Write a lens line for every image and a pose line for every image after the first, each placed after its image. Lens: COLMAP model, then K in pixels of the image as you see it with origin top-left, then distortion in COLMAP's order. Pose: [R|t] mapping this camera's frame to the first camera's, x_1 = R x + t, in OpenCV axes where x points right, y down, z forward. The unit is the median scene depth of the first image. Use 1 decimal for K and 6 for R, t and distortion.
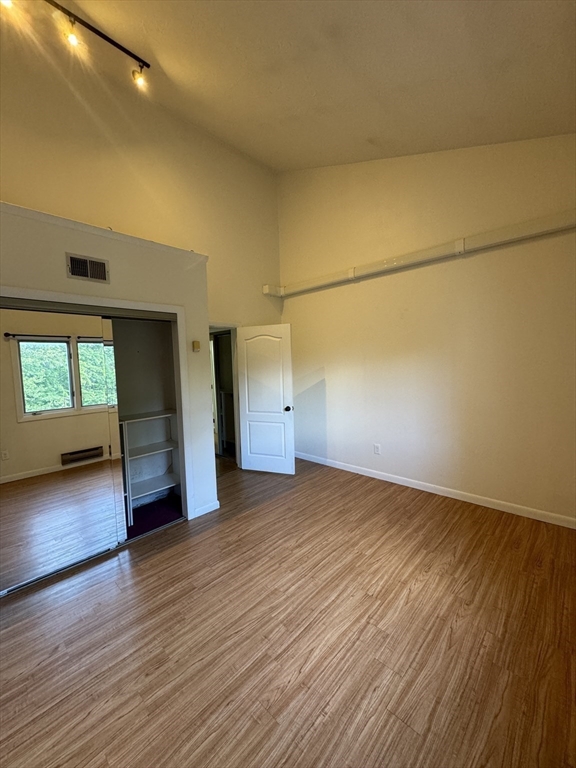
lens RADIAL K [[309.4, 0, 283.0], [0, 309.4, 382.5], [0, 0, 1]] dist [-0.002499, -0.000081]
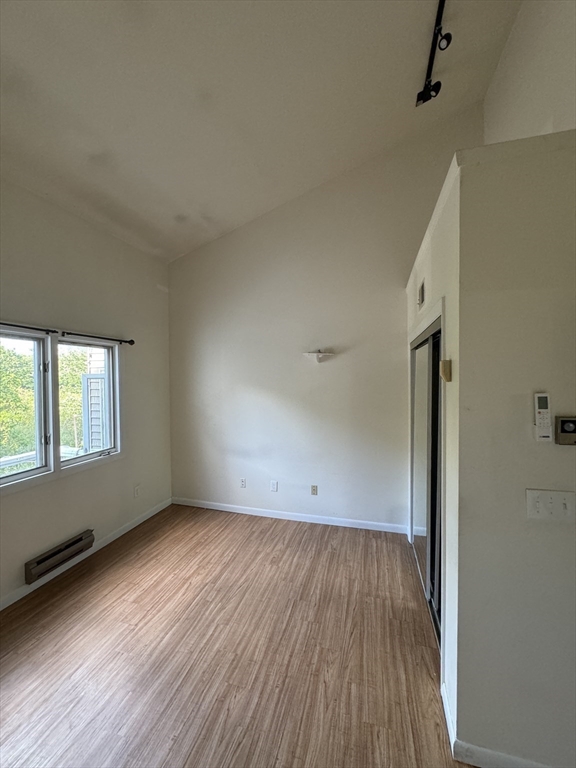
lens RADIAL K [[309.4, 0, 287.7], [0, 309.4, 384.7], [0, 0, 1]] dist [-0.002499, -0.000081]
pose [[-0.876531, 0.044650, -0.479270, 0.255839], [0.000601, 0.995789, 0.091671, -0.202657], [0.481345, 0.080065, -0.872867, 1.946044]]
